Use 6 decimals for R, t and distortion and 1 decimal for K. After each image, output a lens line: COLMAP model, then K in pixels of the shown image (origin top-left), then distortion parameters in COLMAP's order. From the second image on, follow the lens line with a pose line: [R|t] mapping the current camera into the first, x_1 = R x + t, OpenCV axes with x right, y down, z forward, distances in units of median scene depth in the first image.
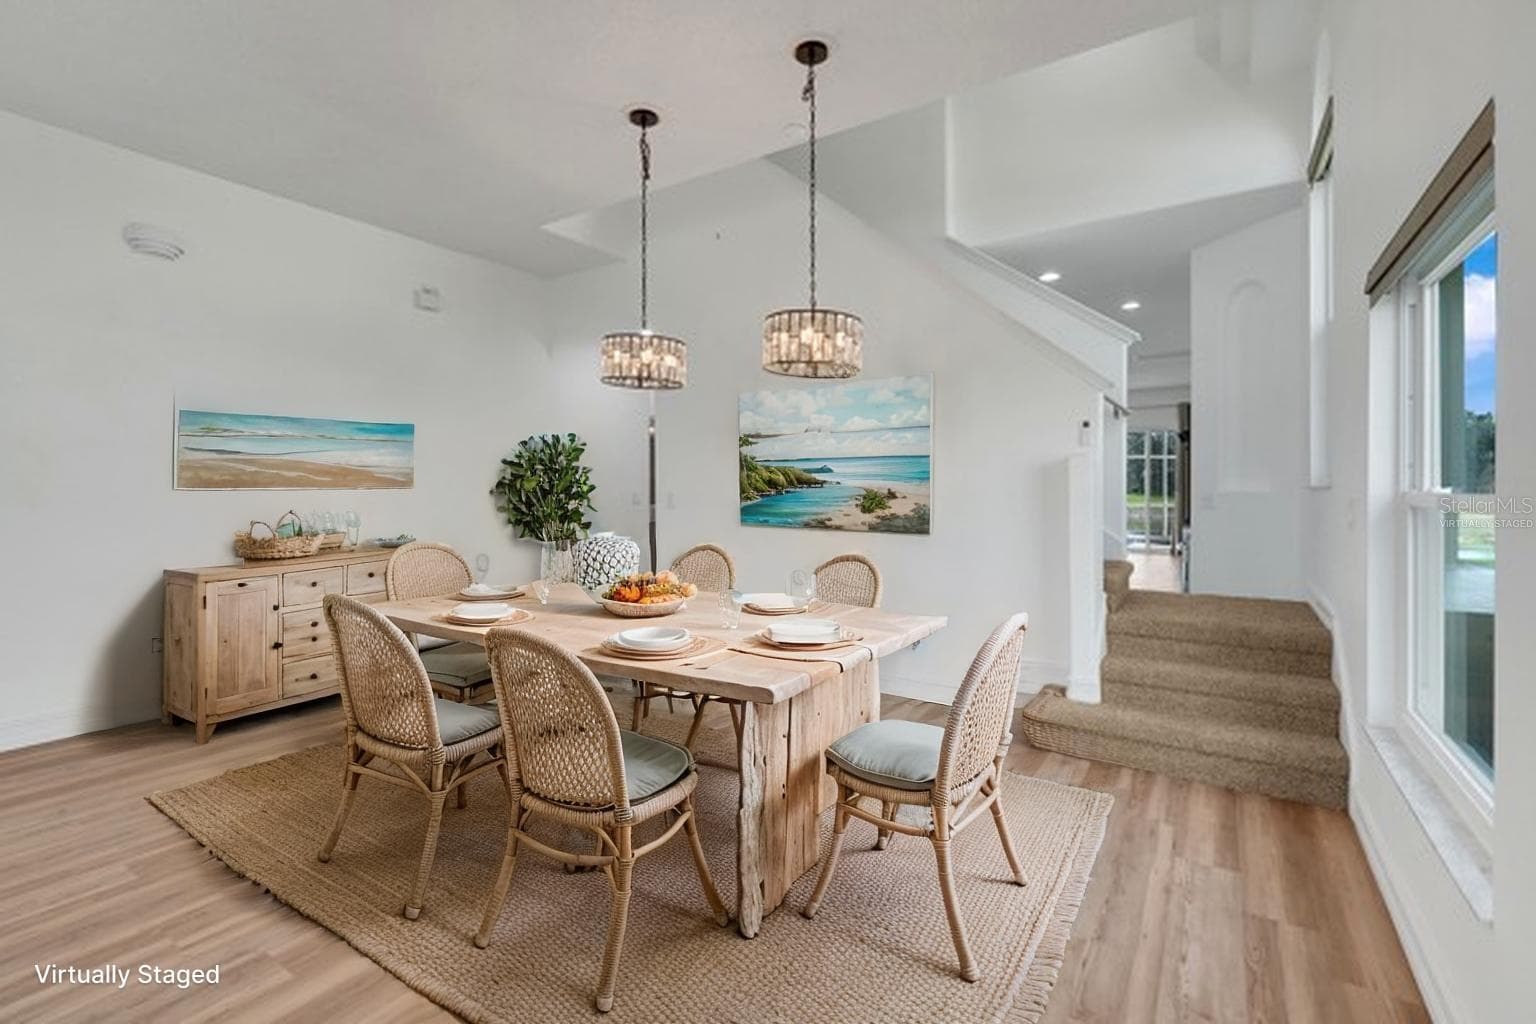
lens RADIAL K [[671.2, 0, 757.5], [0, 671.2, 500.5], [0, 0, 1]] dist [-0.022481, 0.010043]
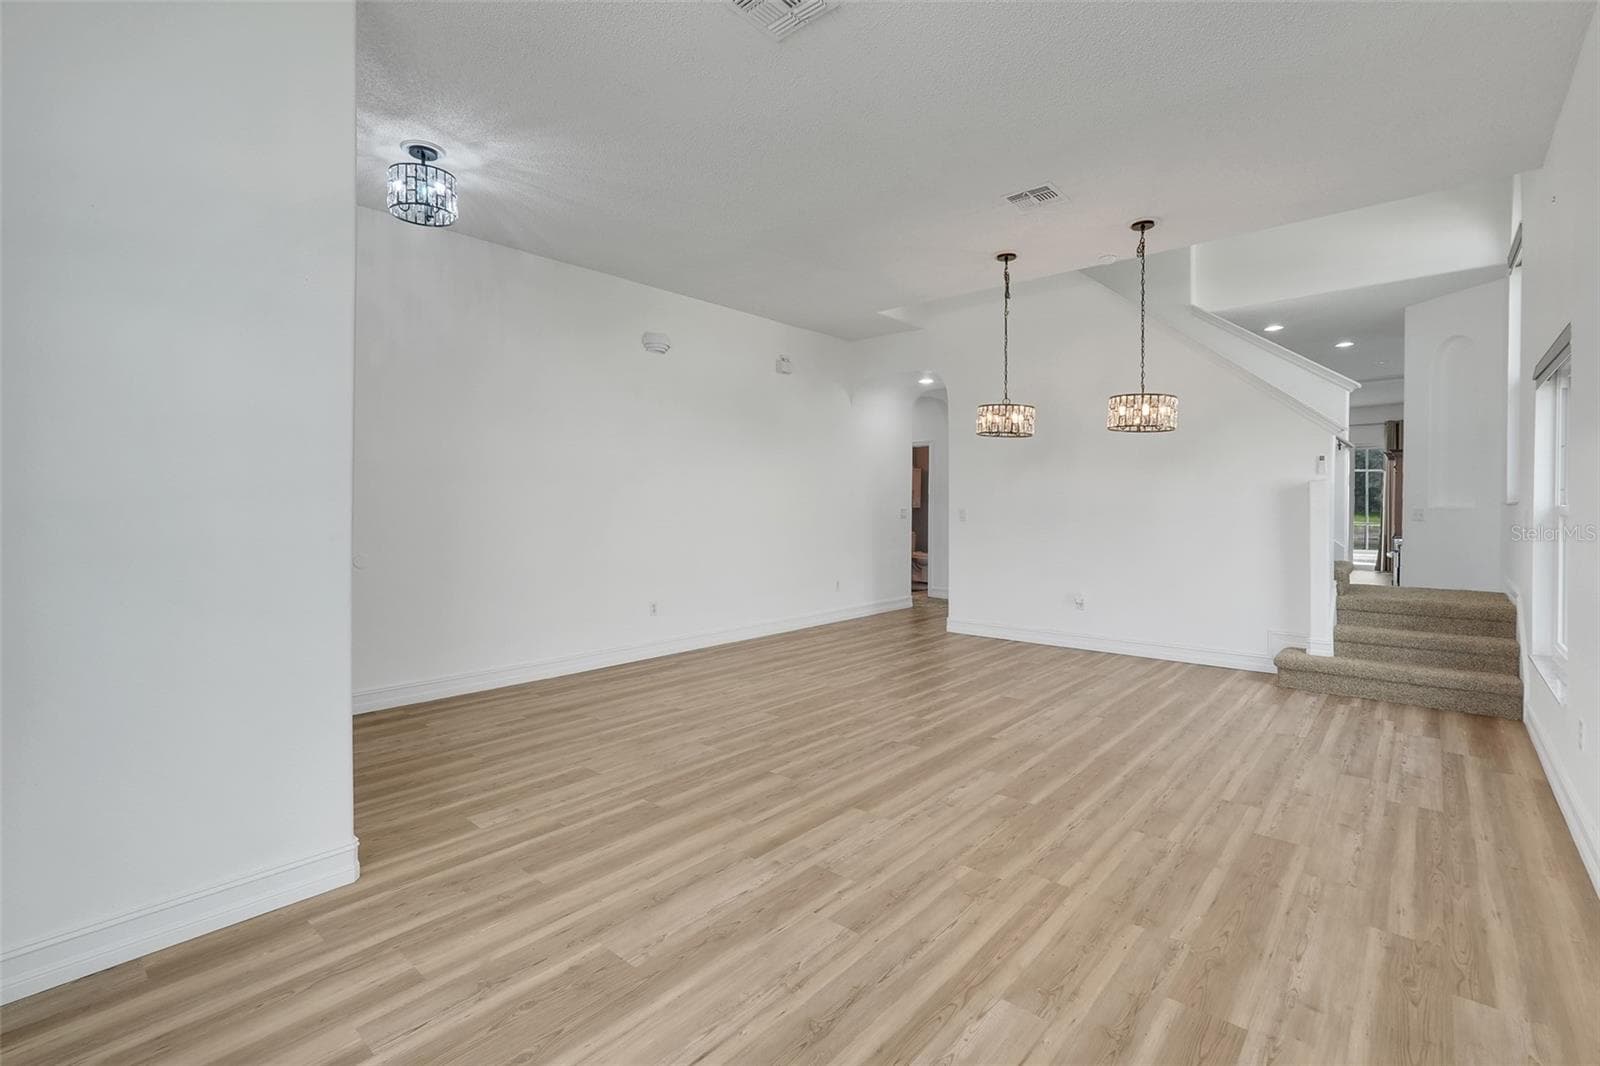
lens RADIAL K [[701.1, 0, 793.3], [0, 701.1, 527.5], [0, 0, 1]] dist [-0.022332, 0.007763]
pose [[0.990717, 0.001972, -0.135928, -0.426636], [-0.000361, 0.999929, 0.011872, 0.013828], [0.135942, -0.011713, 0.990648, -0.615646]]
